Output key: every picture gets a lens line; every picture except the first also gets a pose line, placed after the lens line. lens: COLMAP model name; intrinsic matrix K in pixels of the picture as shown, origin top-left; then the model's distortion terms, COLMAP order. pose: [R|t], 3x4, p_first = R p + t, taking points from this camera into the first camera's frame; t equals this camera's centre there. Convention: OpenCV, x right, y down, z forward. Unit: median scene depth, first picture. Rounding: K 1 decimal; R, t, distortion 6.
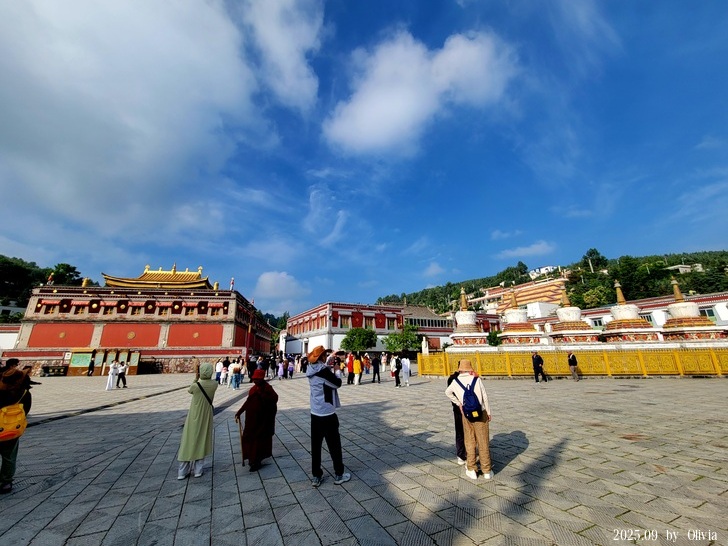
lens RADIAL K [[292.9, 0, 364.0], [0, 292.9, 273.0], [0, 0, 1]] dist [0.000823, 0.000121]
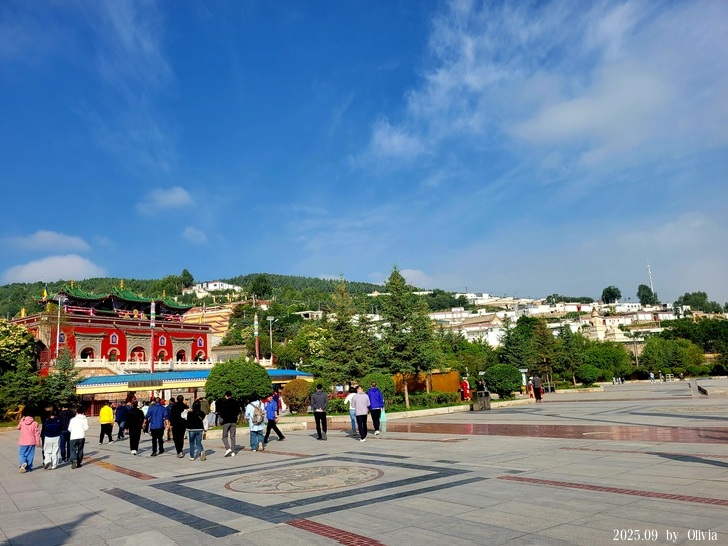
lens RADIAL K [[580.2, 0, 364.0], [0, 580.2, 273.0], [0, 0, 1]] dist [0.042194, -0.002994]
pose [[0.677697, 0.116568, 0.726044, -1.525980], [-0.148286, 0.988736, -0.020333, -0.448856], [-0.720235, -0.093882, 0.687348, -2.239910]]
